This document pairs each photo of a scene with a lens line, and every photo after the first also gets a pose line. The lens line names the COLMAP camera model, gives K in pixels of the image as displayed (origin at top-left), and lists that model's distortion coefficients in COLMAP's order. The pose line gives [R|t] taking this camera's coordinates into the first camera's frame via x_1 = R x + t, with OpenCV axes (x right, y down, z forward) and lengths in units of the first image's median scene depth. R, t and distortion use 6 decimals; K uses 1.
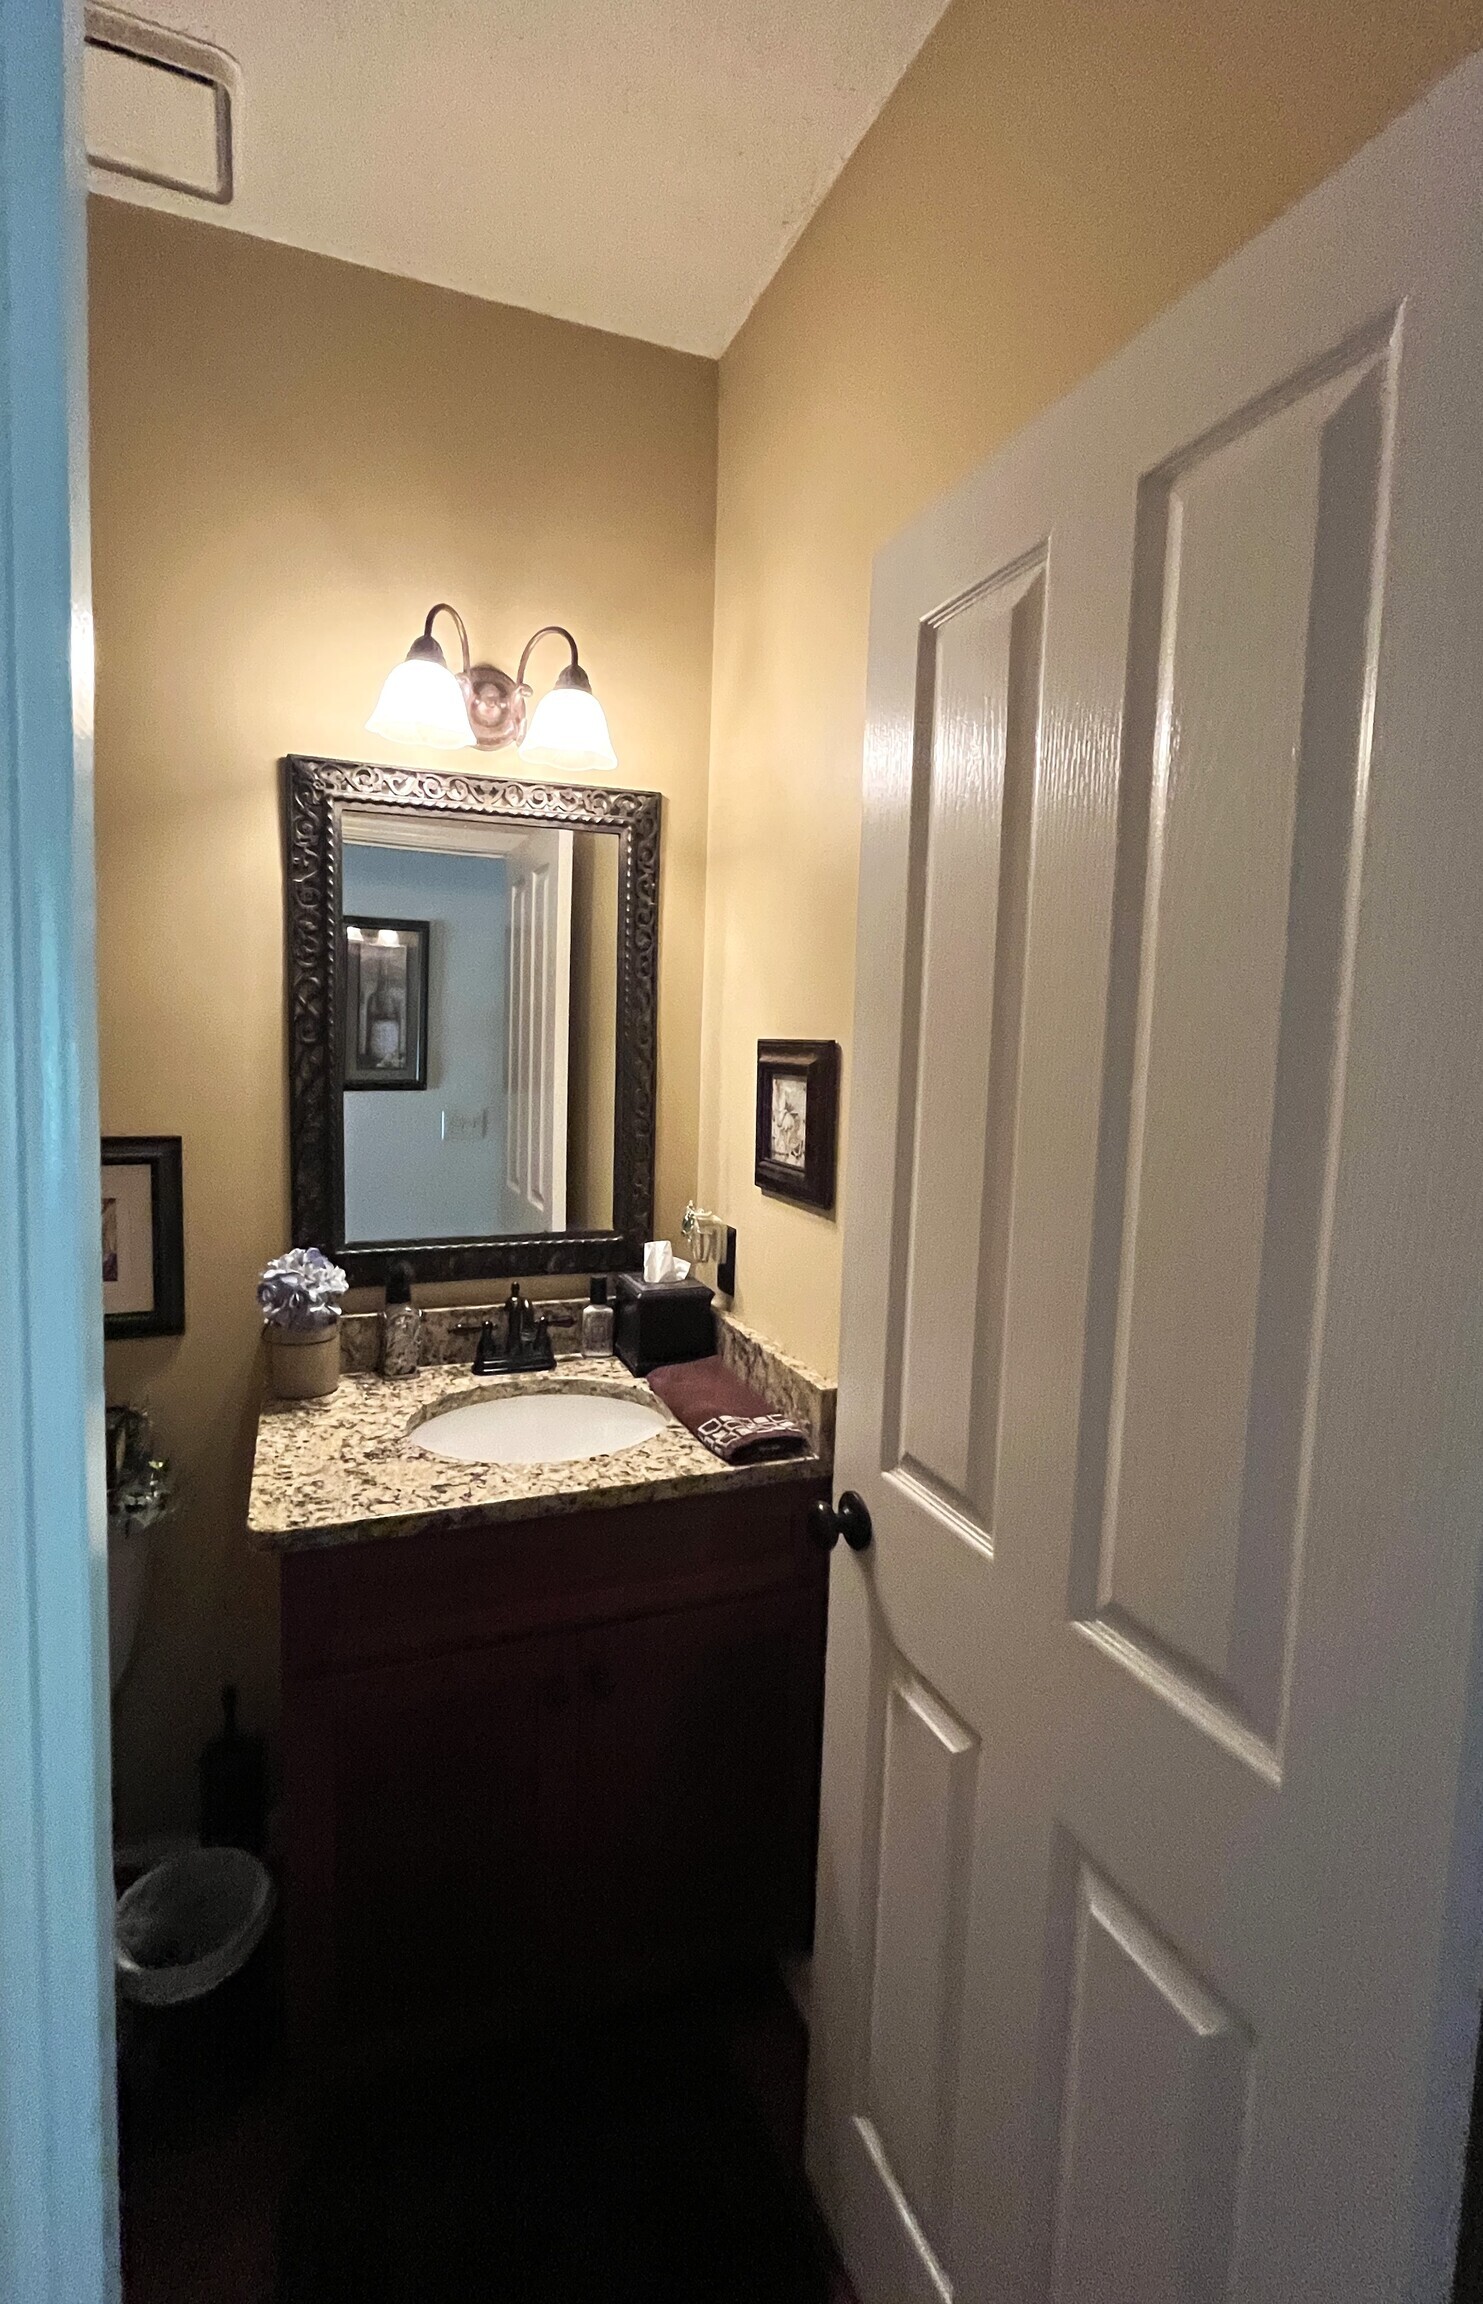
lens RADIAL K [[1015.0, 0, 736.3], [0, 1015.0, 1103.0], [0, 0, 1]] dist [-0.000394, -0.000114]
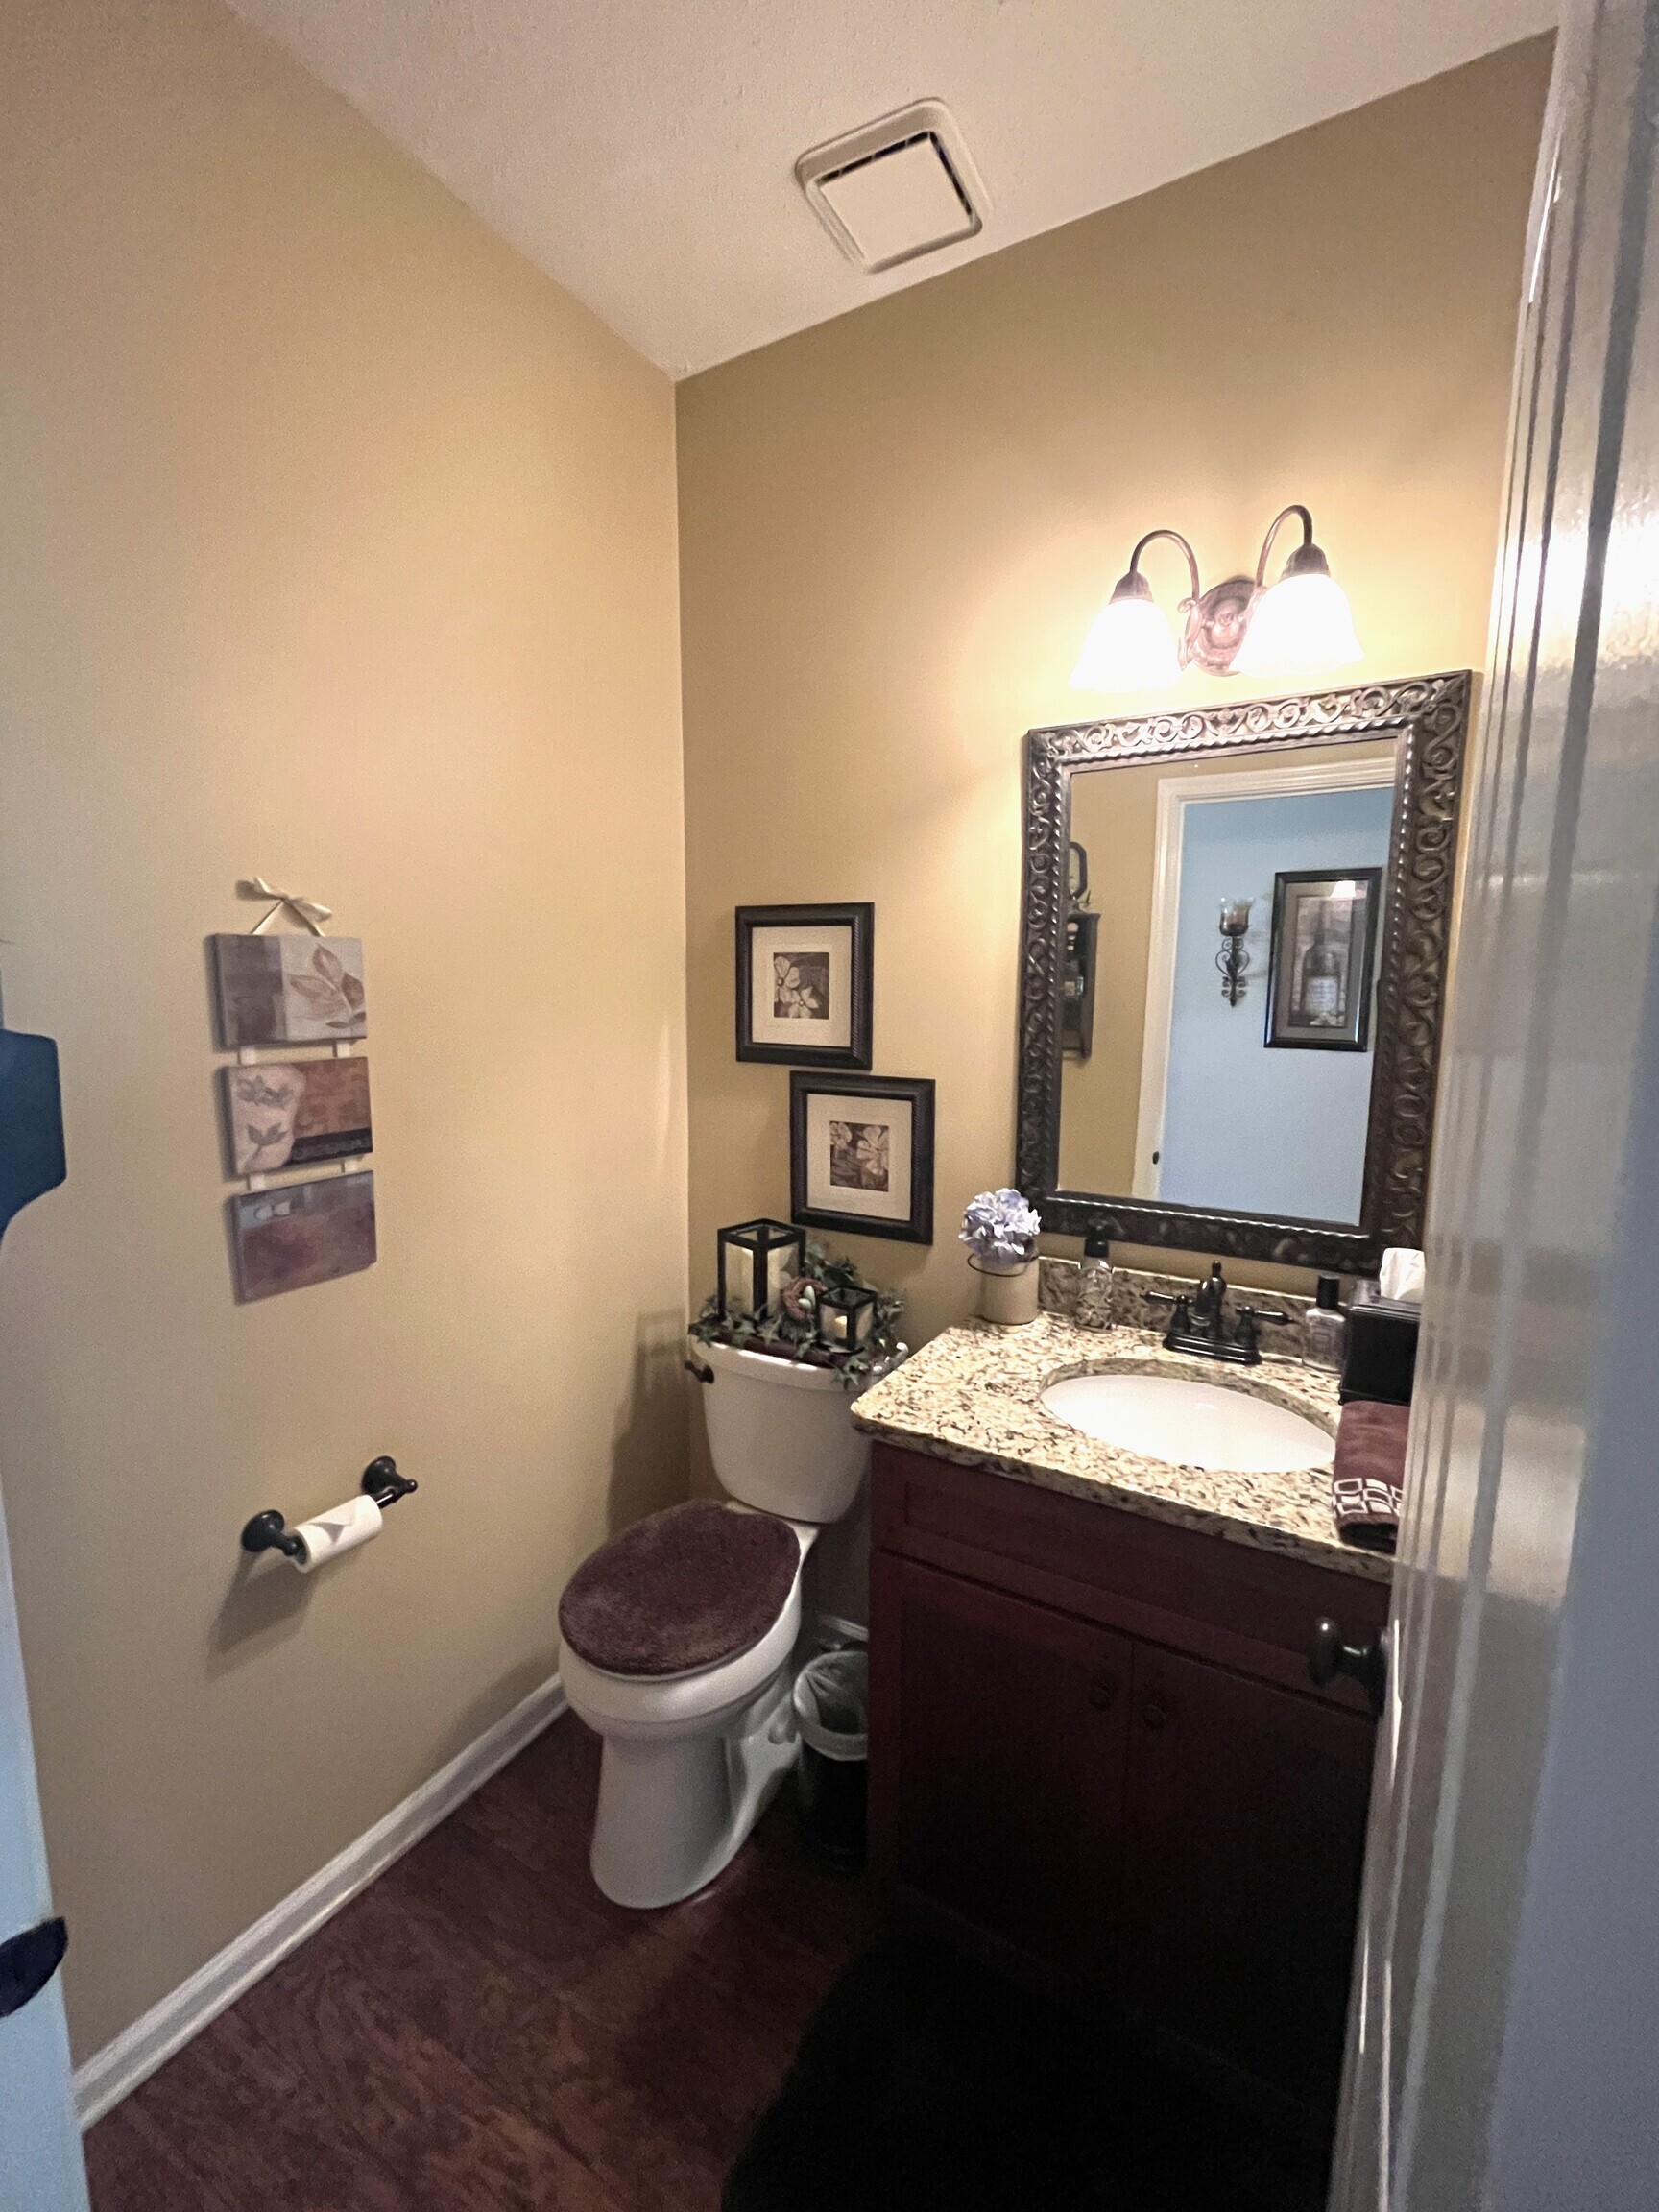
lens RADIAL K [[980.9, 0, 829.5], [0, 980.9, 1106.0], [0, 0, 1]] dist [-0.003139, -0.000425]
pose [[0.611231, 0.081458, -0.787249, 0.268290], [-0.044301, 0.996651, 0.068729, -0.009412], [0.790212, -0.007134, 0.612792, 0.190197]]
